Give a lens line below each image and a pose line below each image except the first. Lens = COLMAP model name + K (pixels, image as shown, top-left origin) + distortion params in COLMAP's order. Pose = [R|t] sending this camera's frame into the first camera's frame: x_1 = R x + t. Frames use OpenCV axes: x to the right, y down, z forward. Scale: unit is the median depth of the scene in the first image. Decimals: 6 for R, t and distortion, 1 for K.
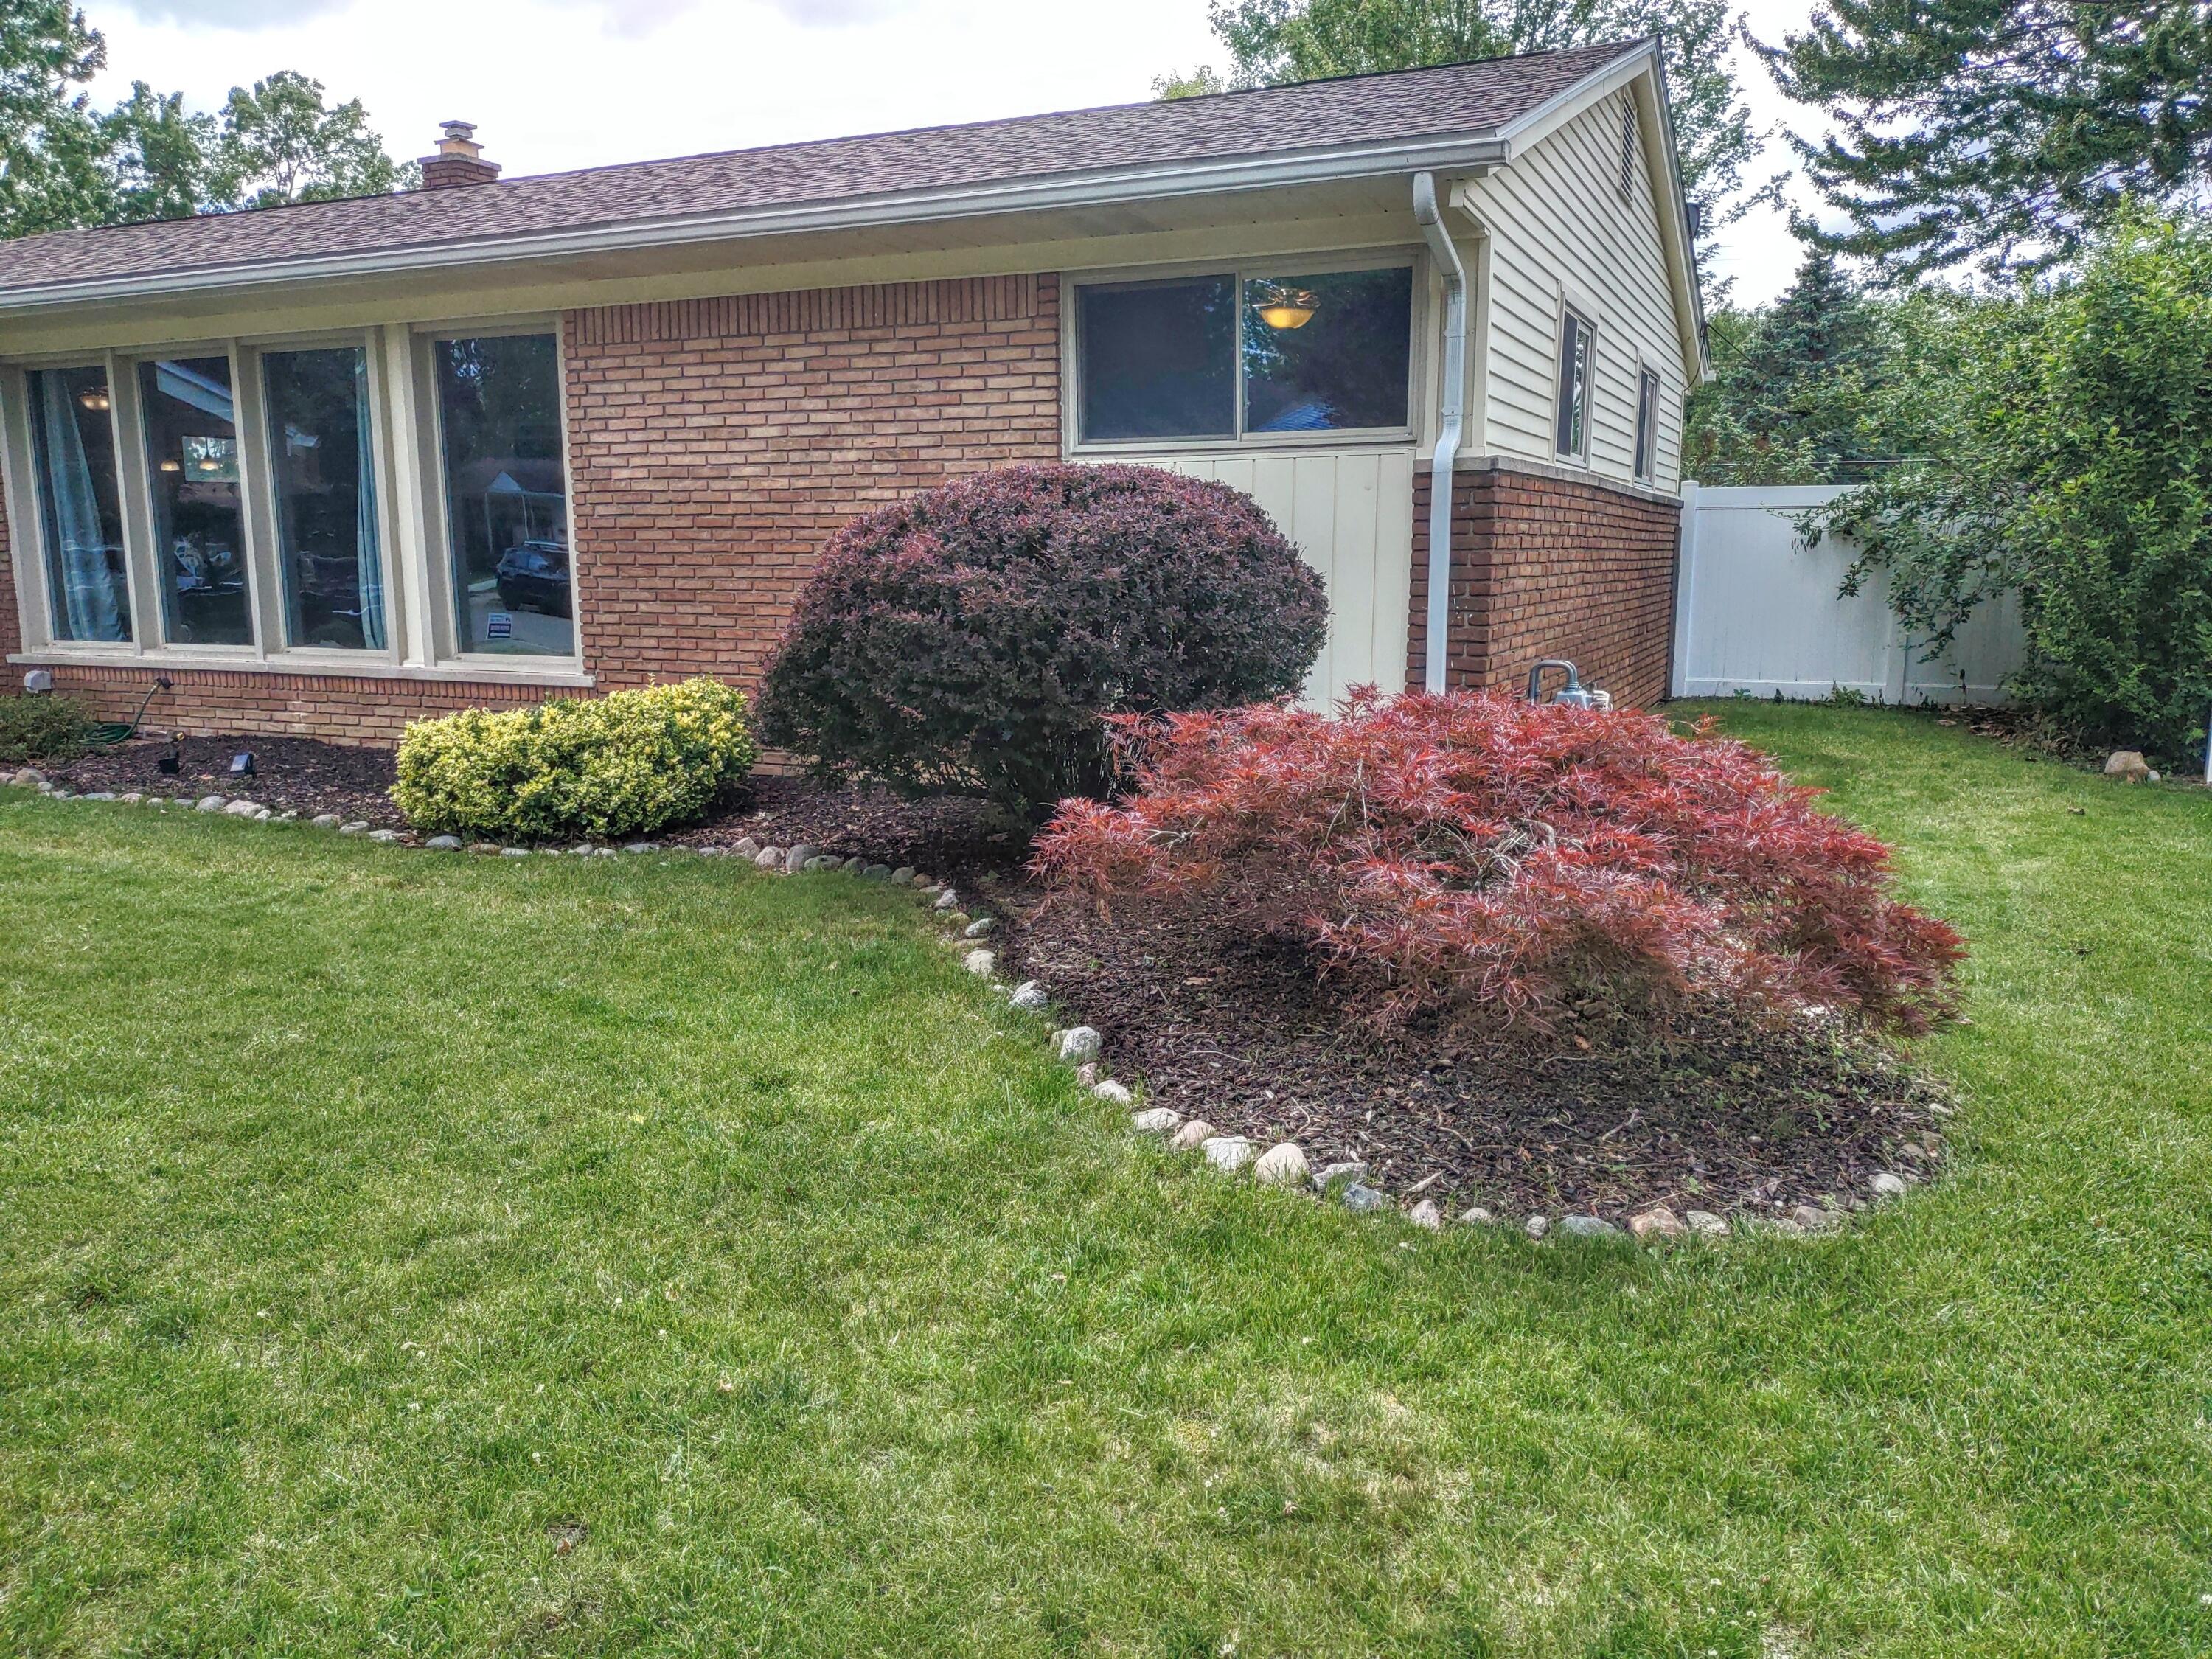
lens RADIAL K [[1640.4, 0, 1106.3], [0, 1640.4, 838.4], [0, 0, 1]] dist [0.033460, -0.038884]
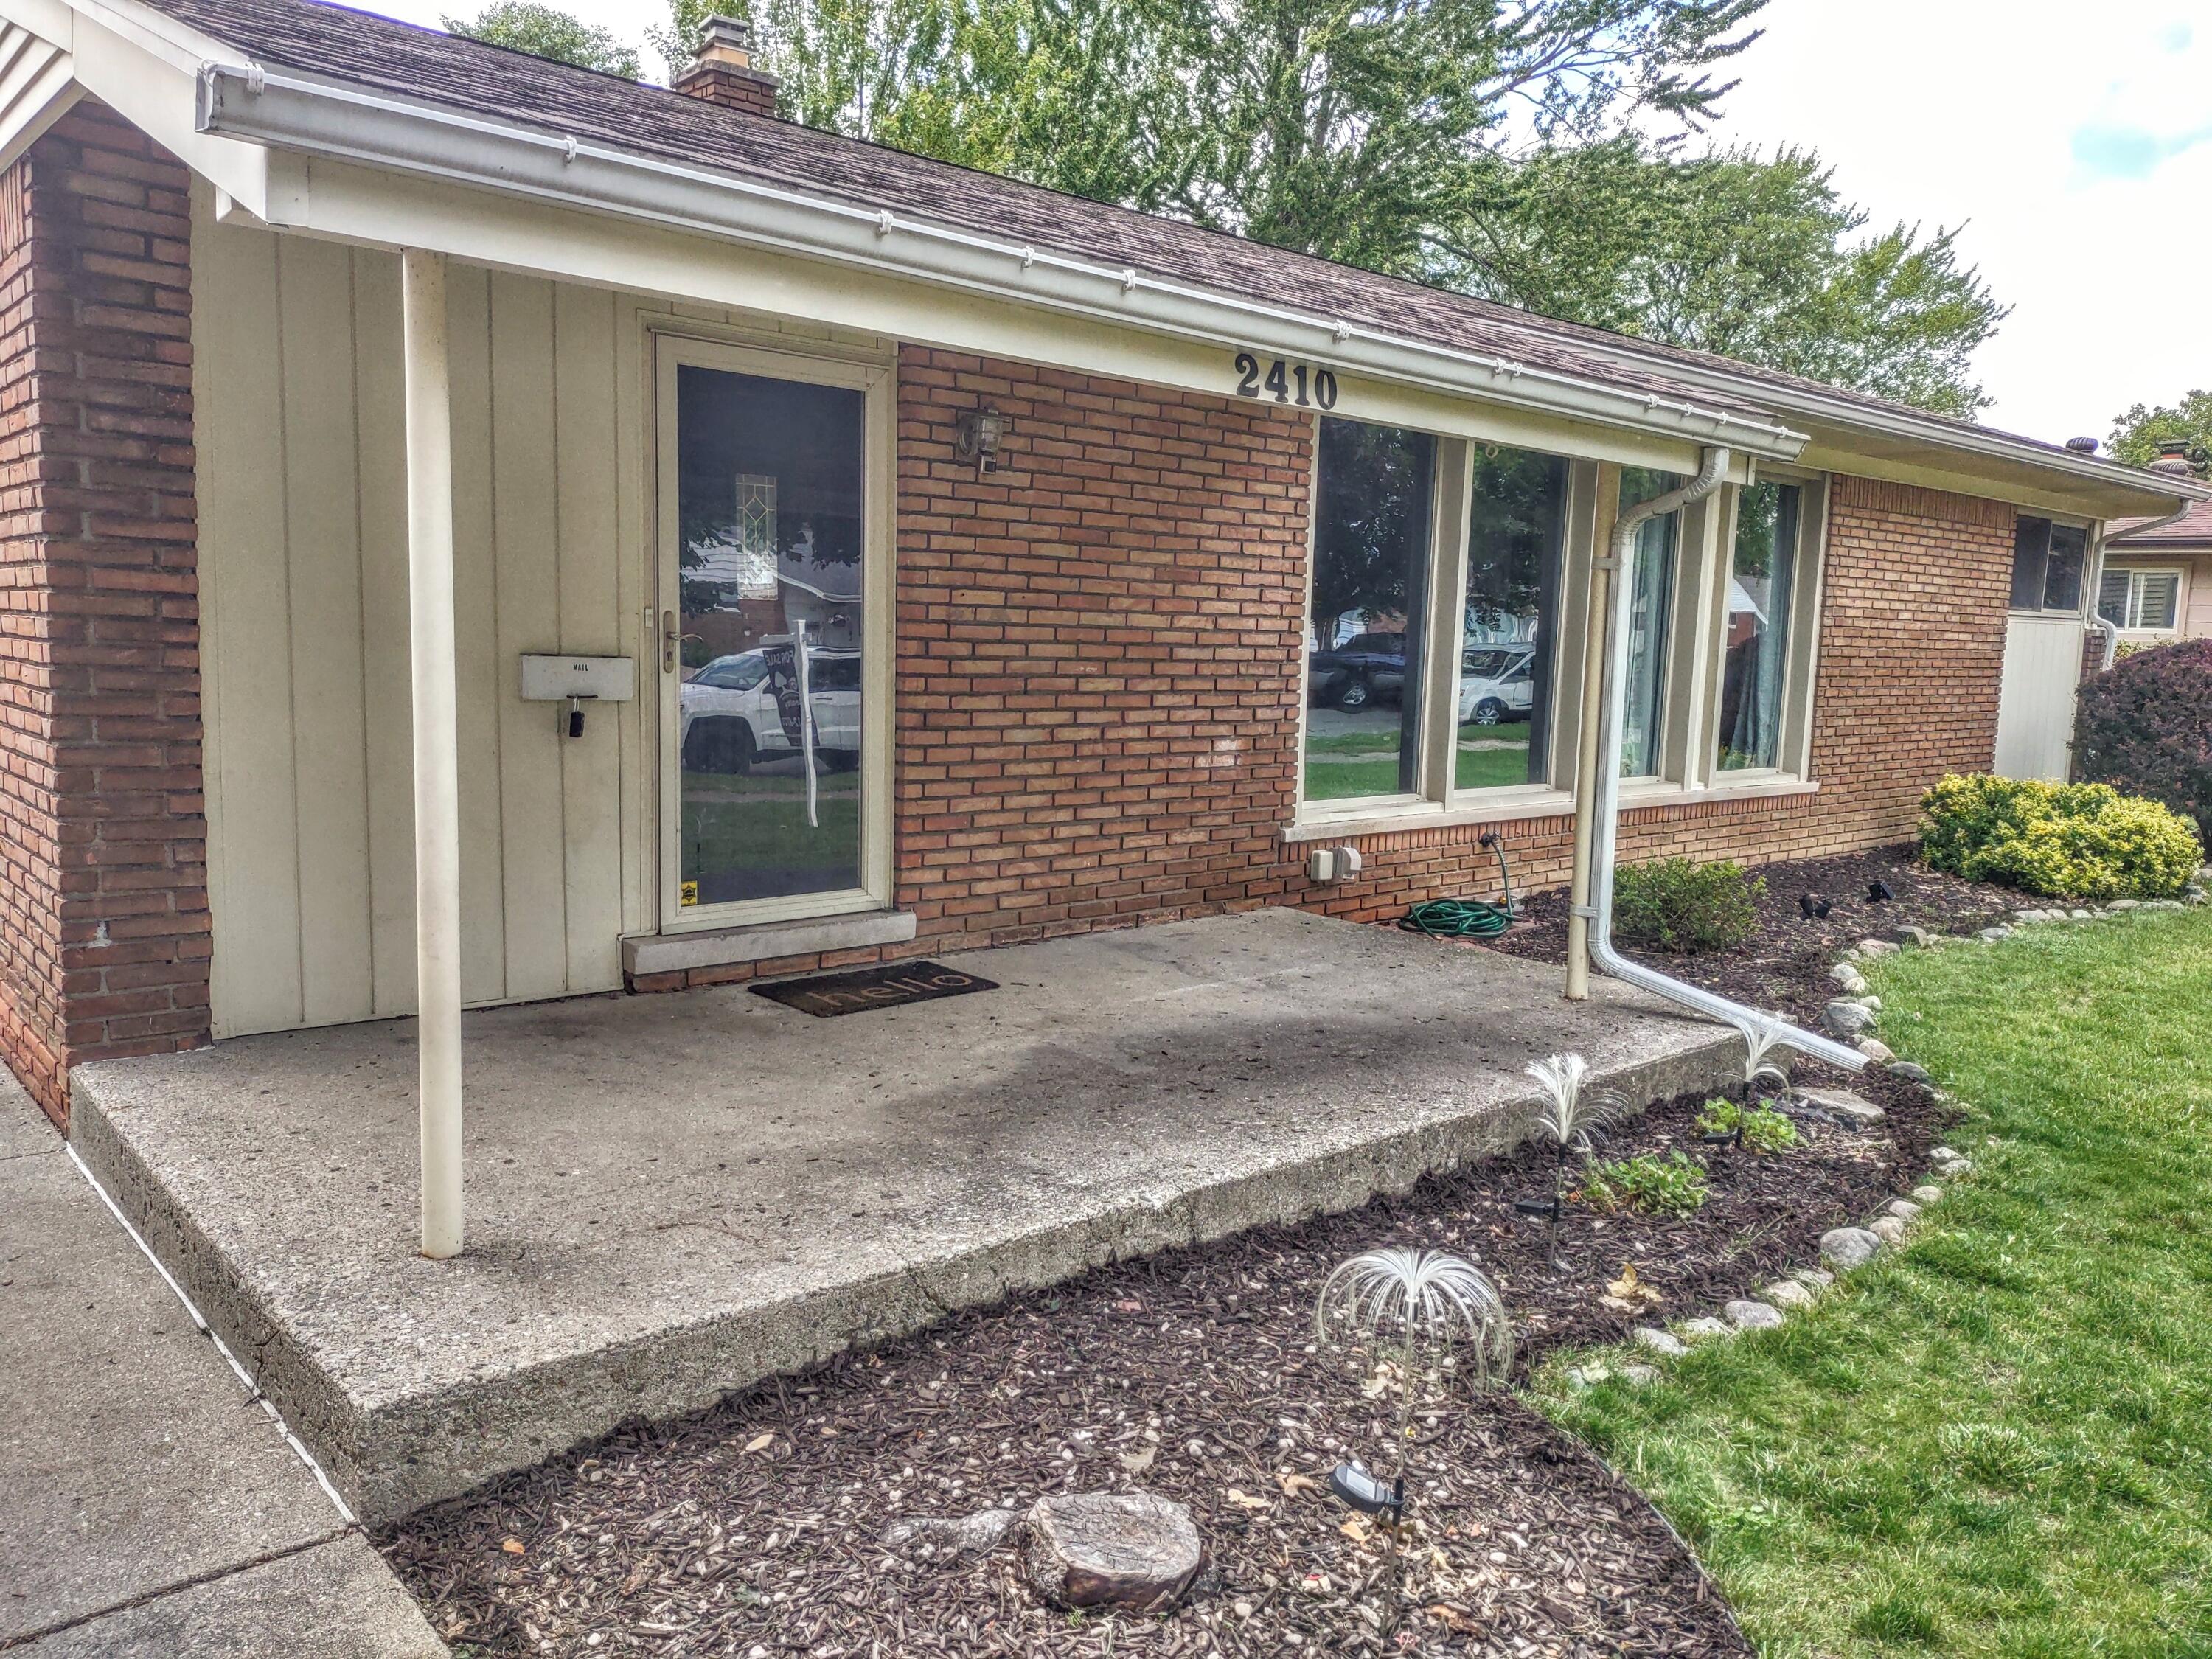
lens RADIAL K [[1640.4, 0, 1117.1], [0, 1640.4, 822.7], [0, 0, 1]] dist [0.033460, -0.038884]
pose [[0.416413, -0.100198, 0.903637, -1.664692], [0.121349, 0.991141, 0.053981, -0.203986], [-0.901041, 0.087177, 0.424883, 1.006048]]
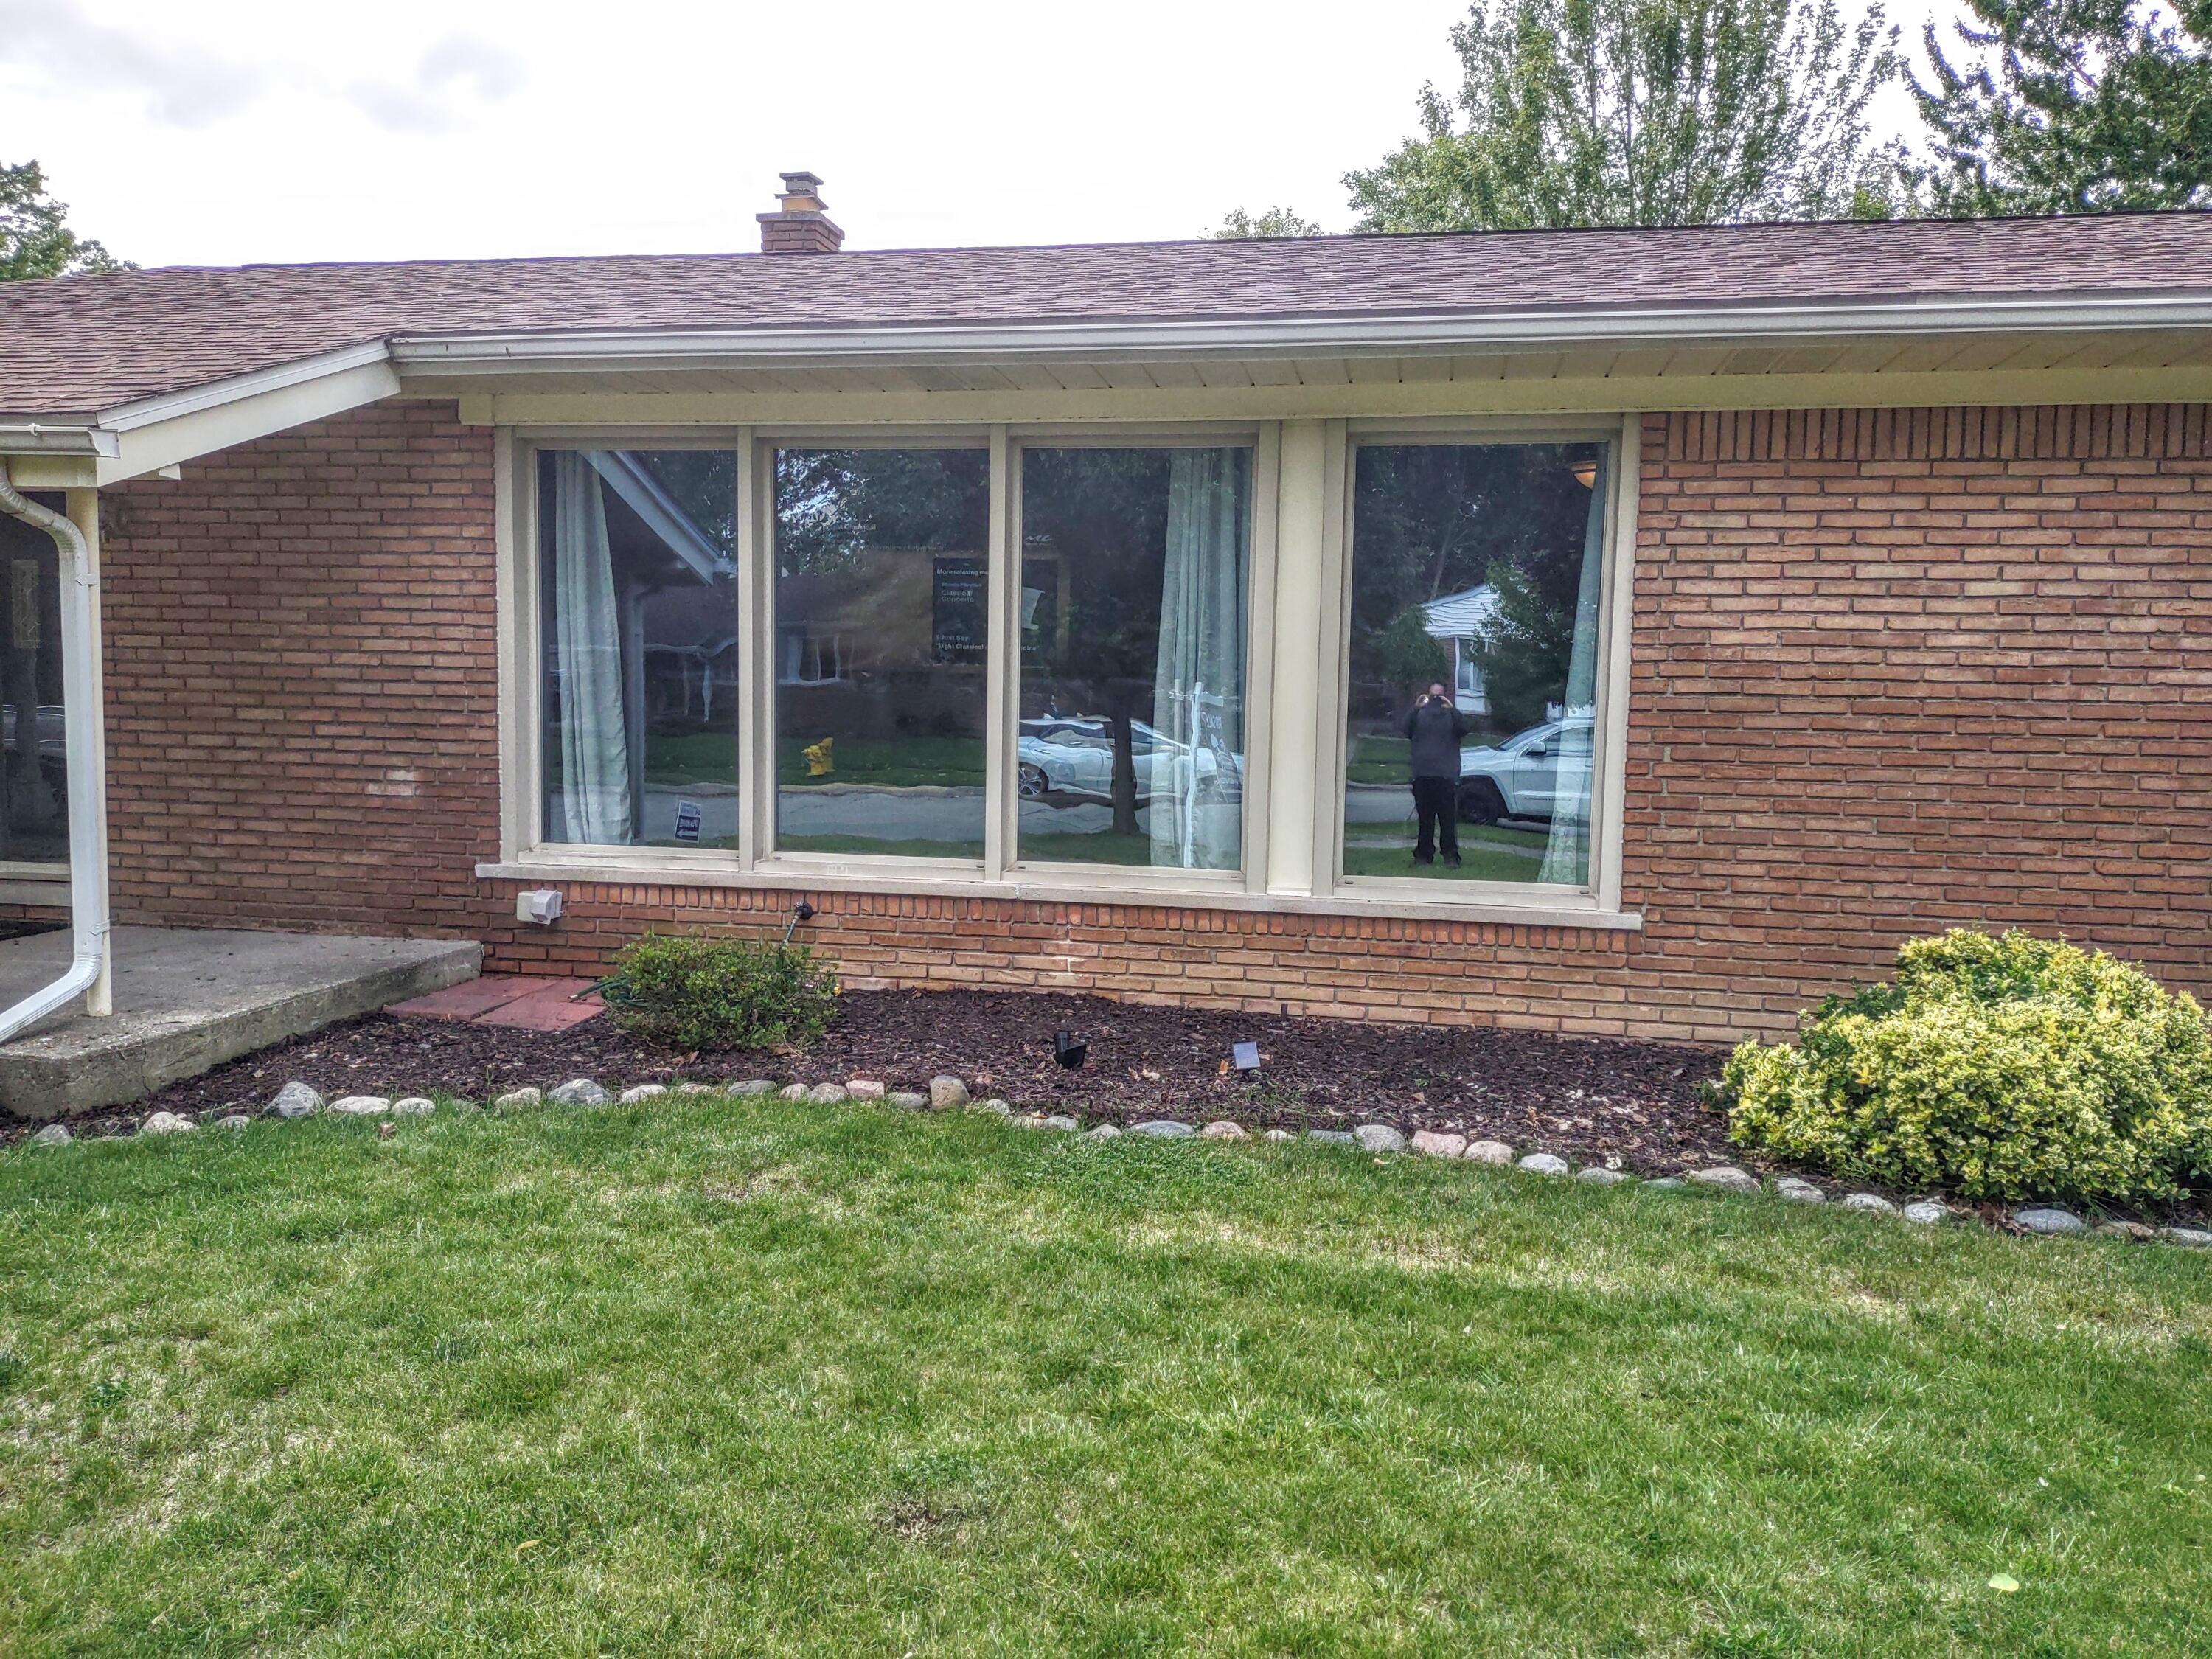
lens RADIAL K [[1640.4, 0, 1120.2], [0, 1640.4, 836.3], [0, 0, 1]] dist [0.033460, -0.038884]
pose [[0.972009, 0.000701, 0.234944, -0.732600], [0.018800, 0.996557, -0.080752, -0.082321], [-0.234191, 0.082908, 0.968649, 0.374854]]
